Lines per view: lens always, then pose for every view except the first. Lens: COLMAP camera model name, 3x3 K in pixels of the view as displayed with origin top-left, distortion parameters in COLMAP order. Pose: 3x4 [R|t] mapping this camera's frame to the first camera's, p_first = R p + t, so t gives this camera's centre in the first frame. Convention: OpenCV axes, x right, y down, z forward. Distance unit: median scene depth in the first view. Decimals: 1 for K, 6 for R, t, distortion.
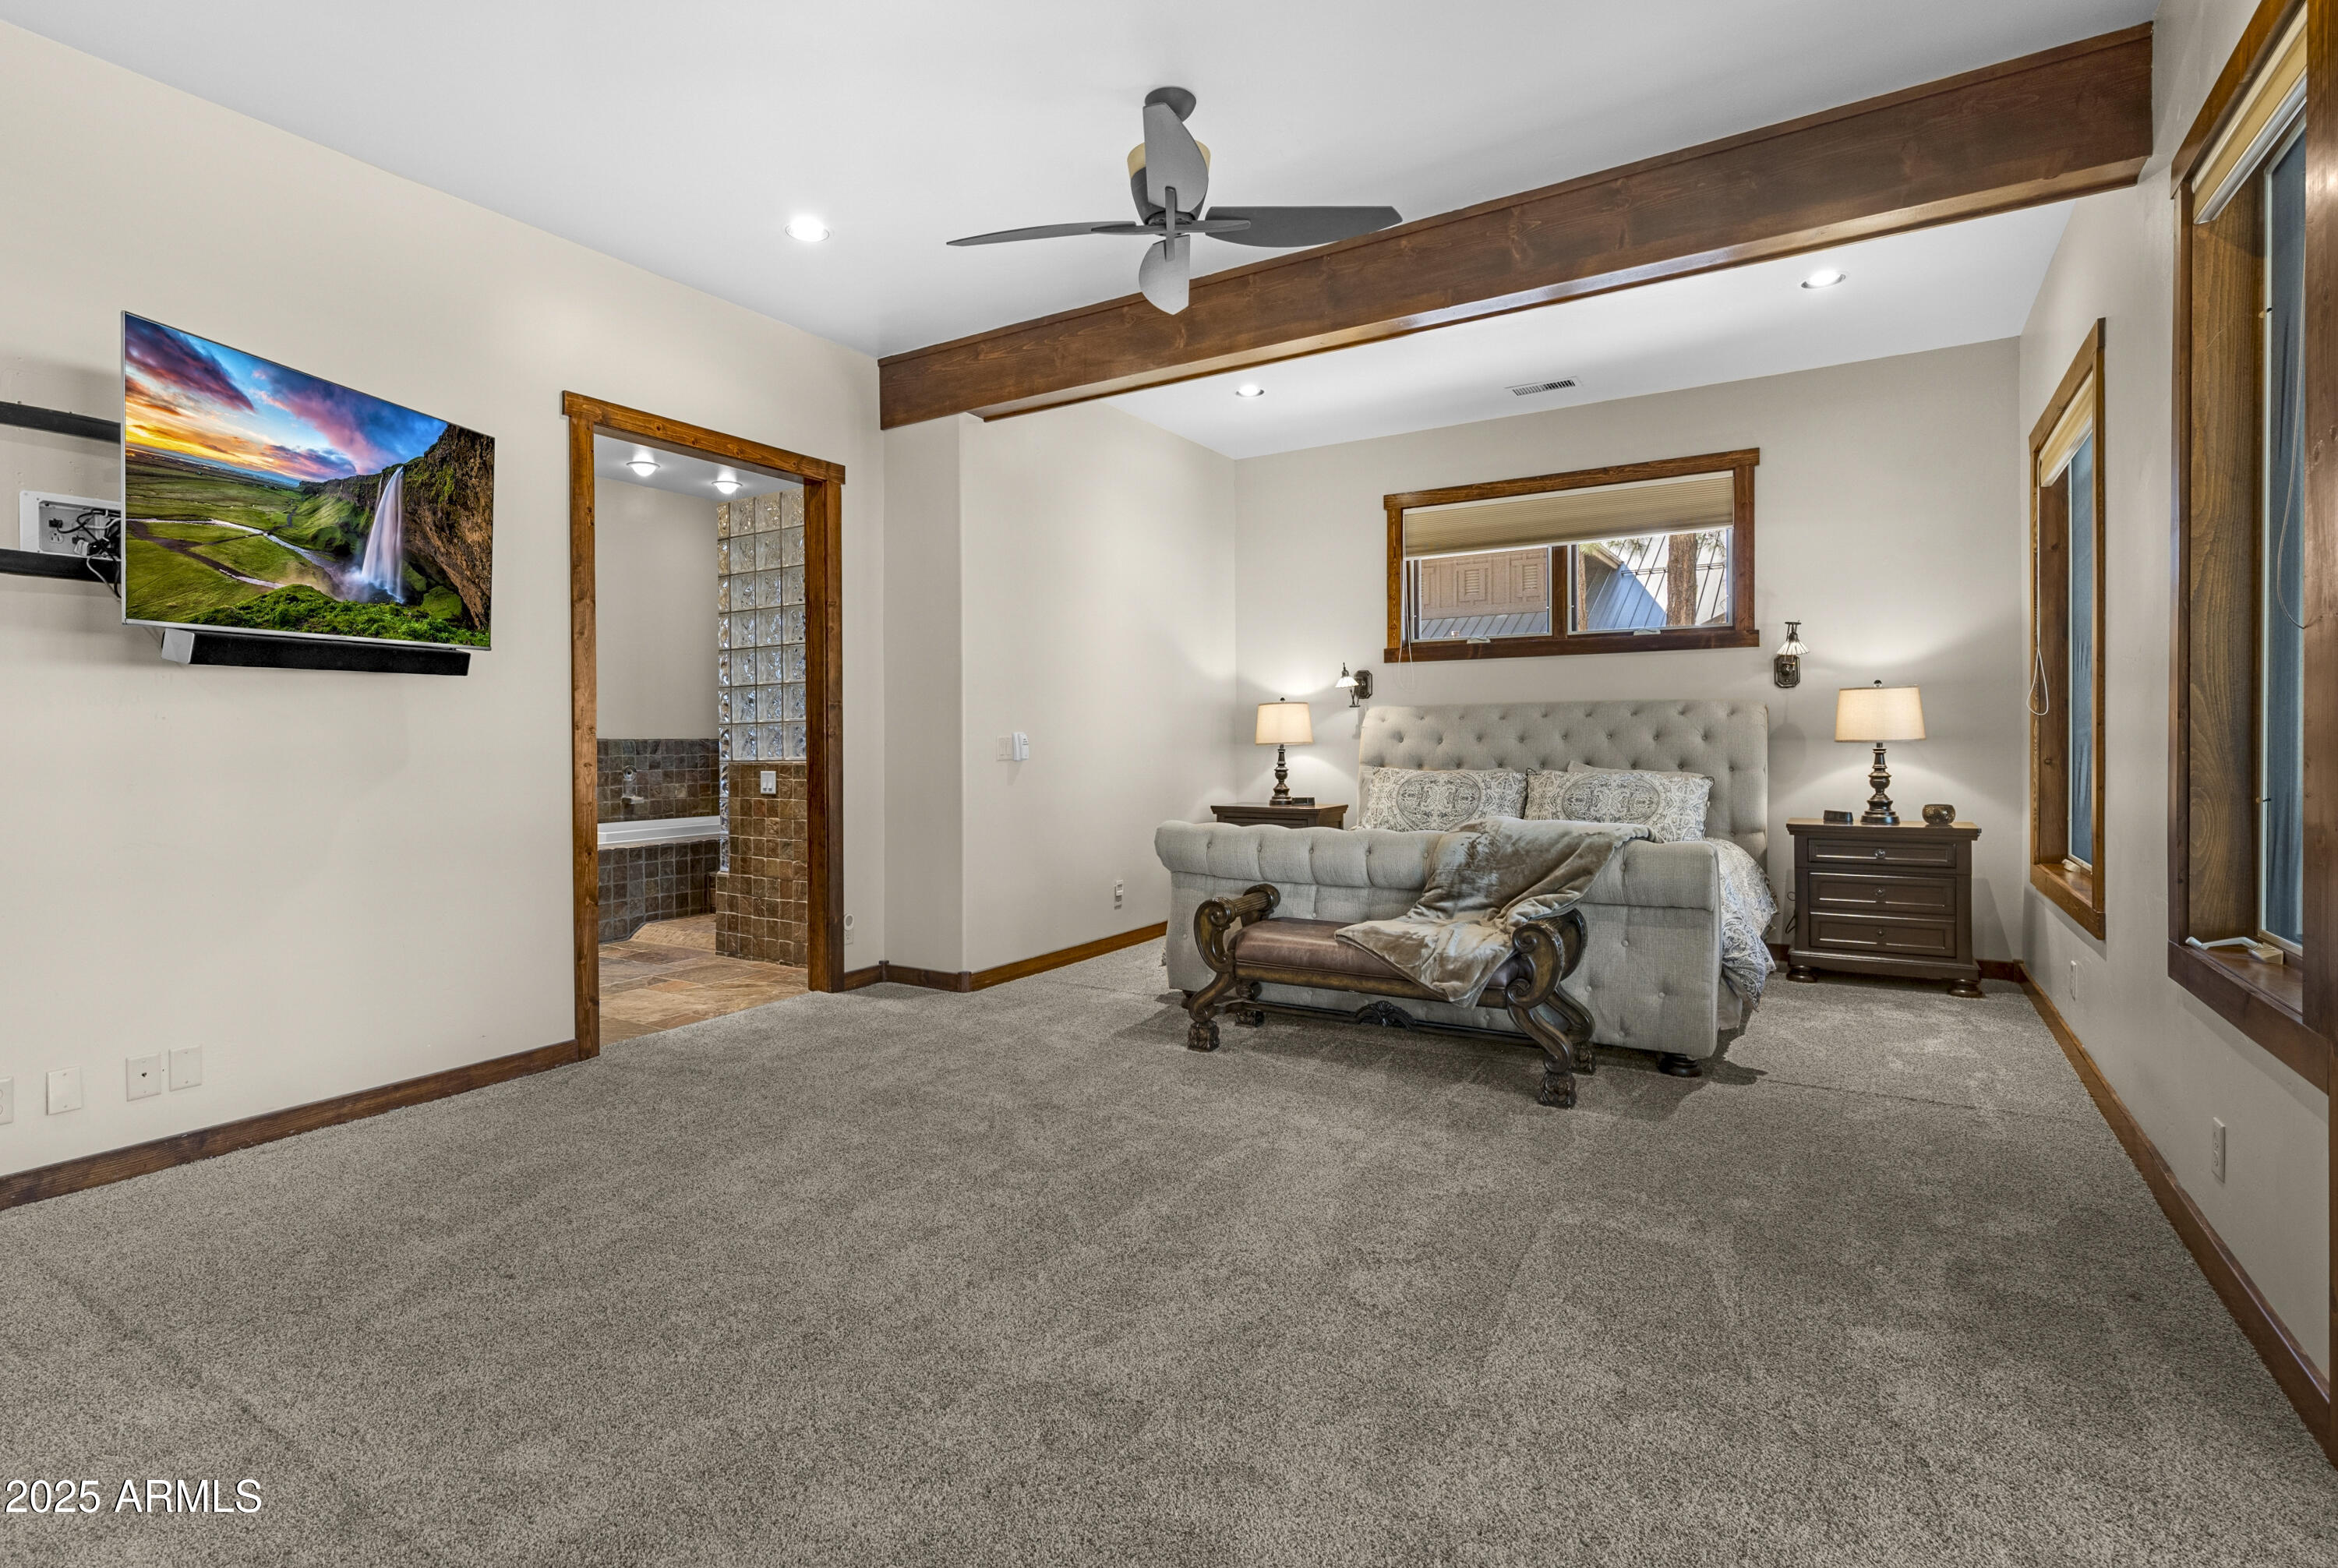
lens RADIAL K [[1128.4, 0, 1034.5], [0, 1128.4, 774.0], [0, 0, 1]] dist [0.000975, -0.000182]
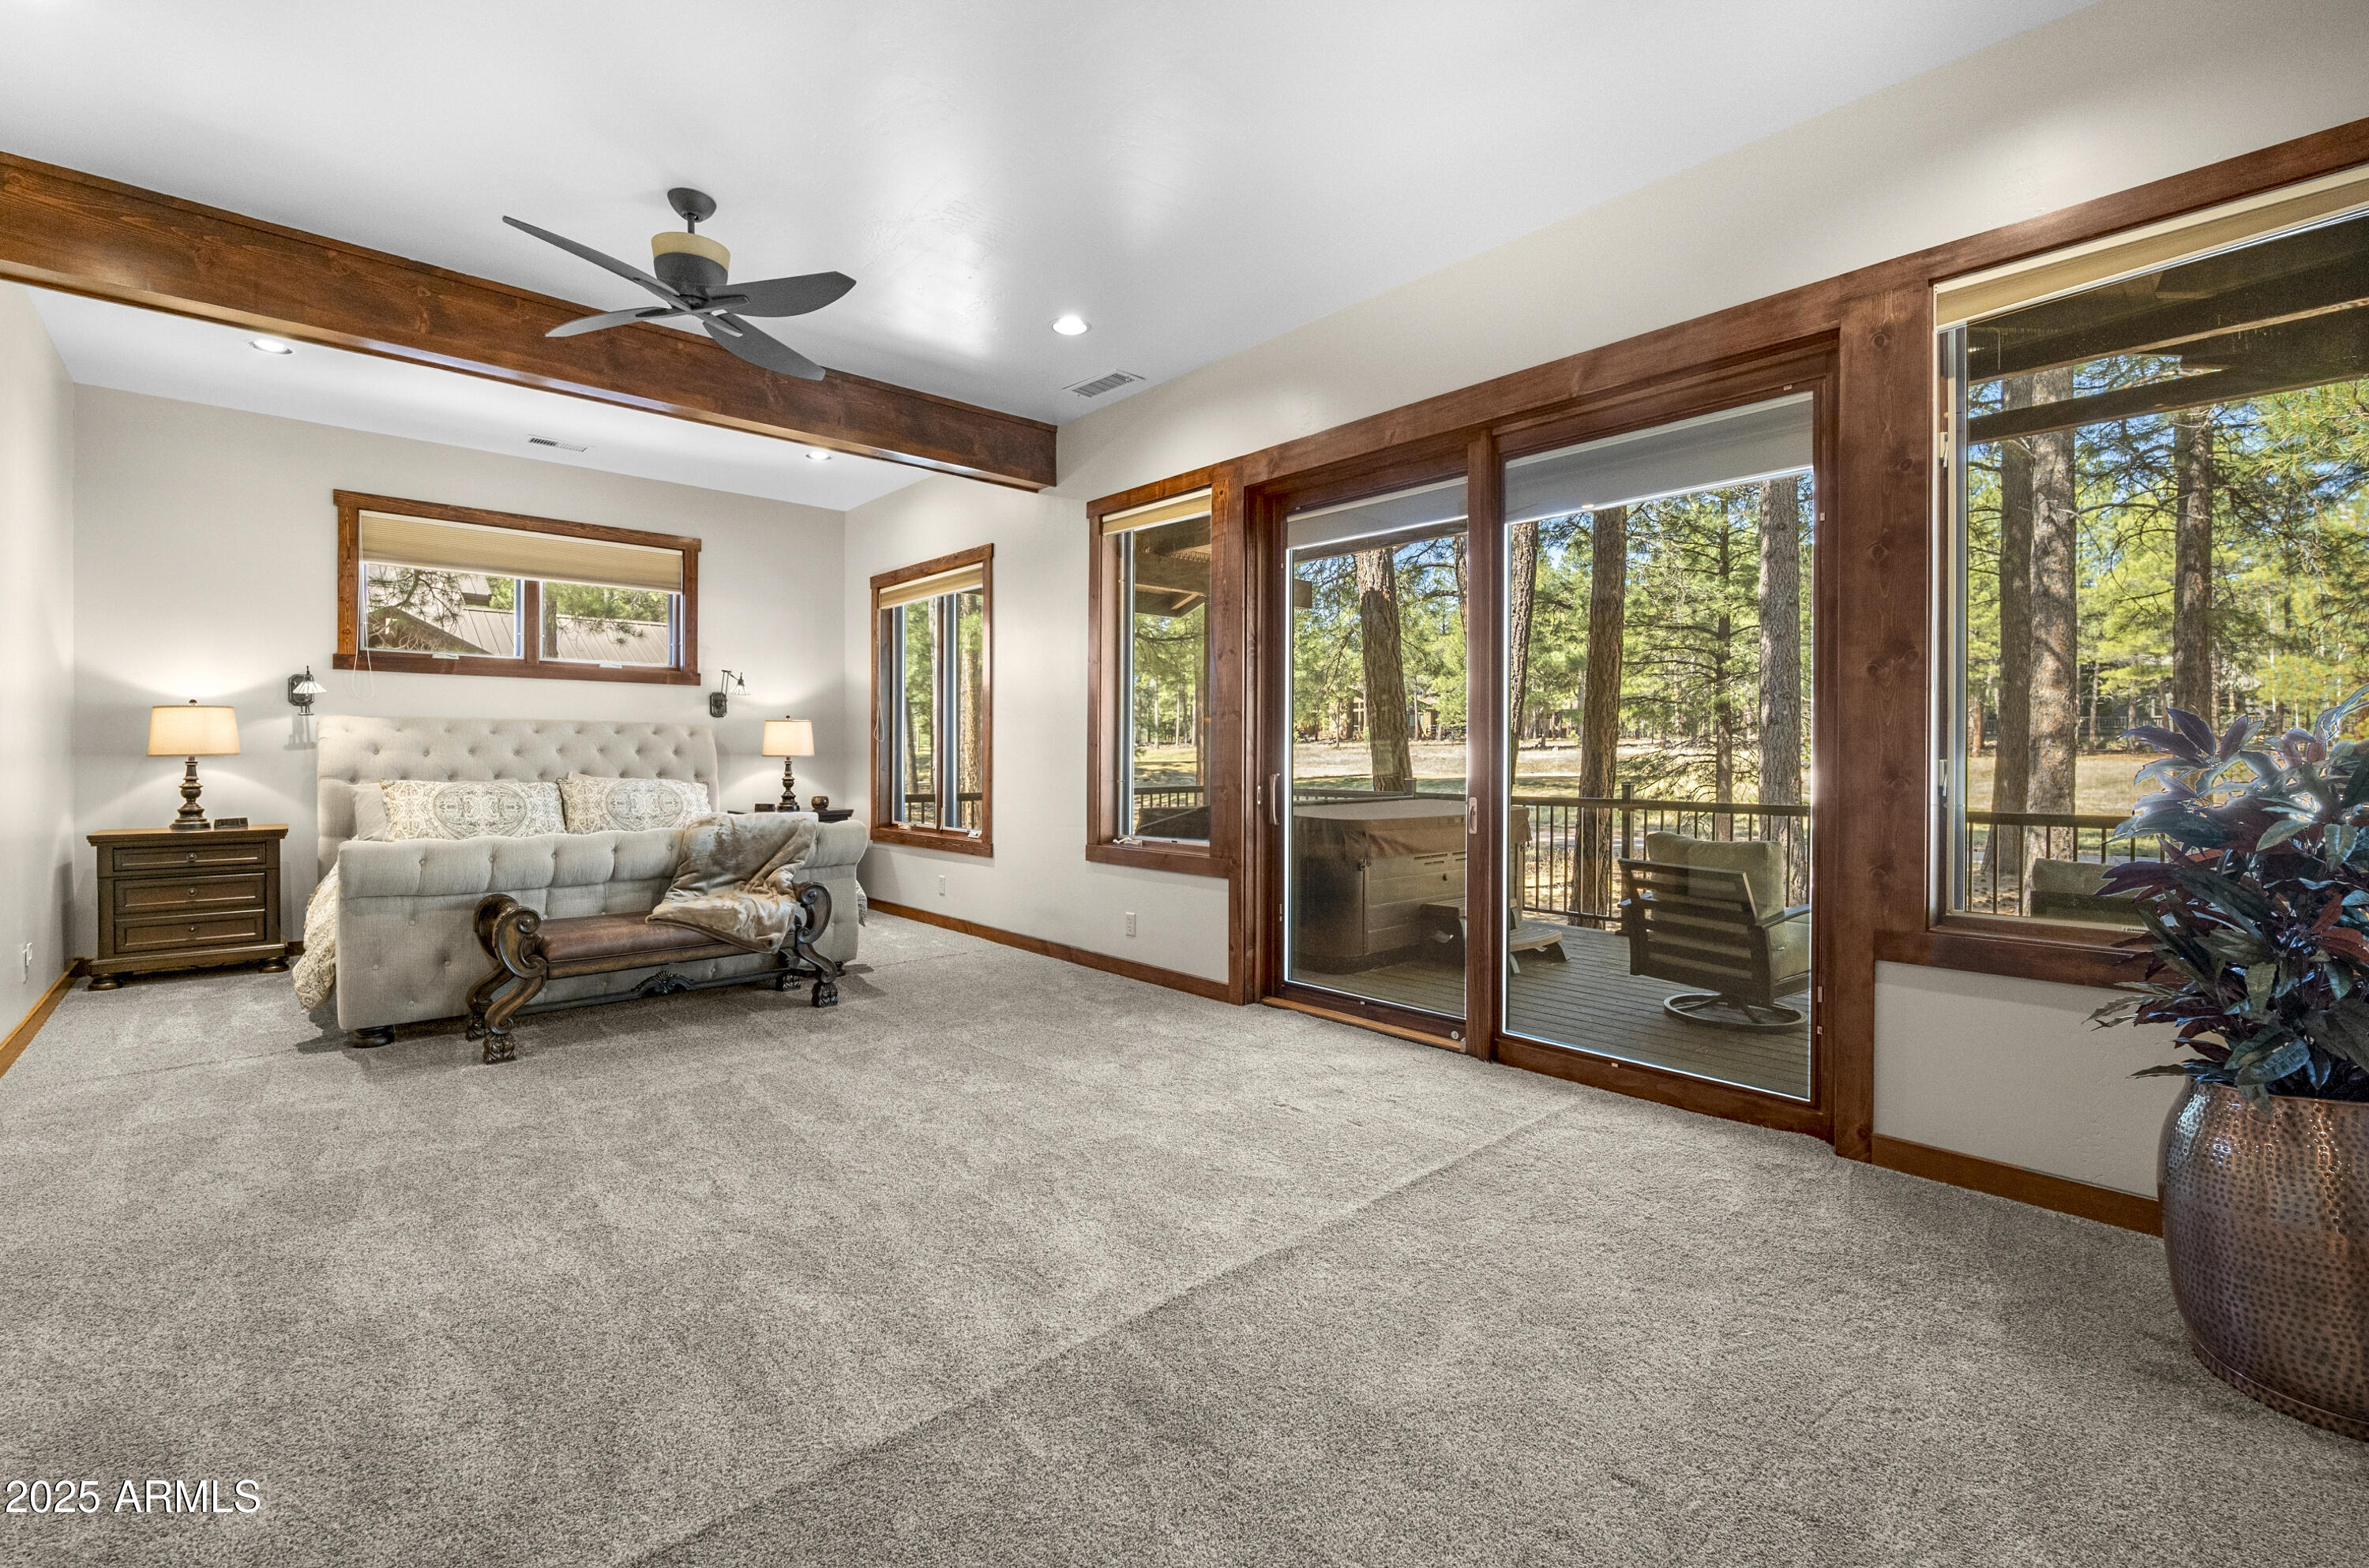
lens RADIAL K [[1062.0, 0, 1184.5], [0, 1062.0, 784.0], [0, 0, 1]] dist [0.000305, -0.000081]
pose [[0.225465, -0.019417, 0.974058, -0.497964], [0.023514, 0.999619, 0.014484, 0.000107], [-0.973967, 0.019638, 0.225836, 0.158583]]
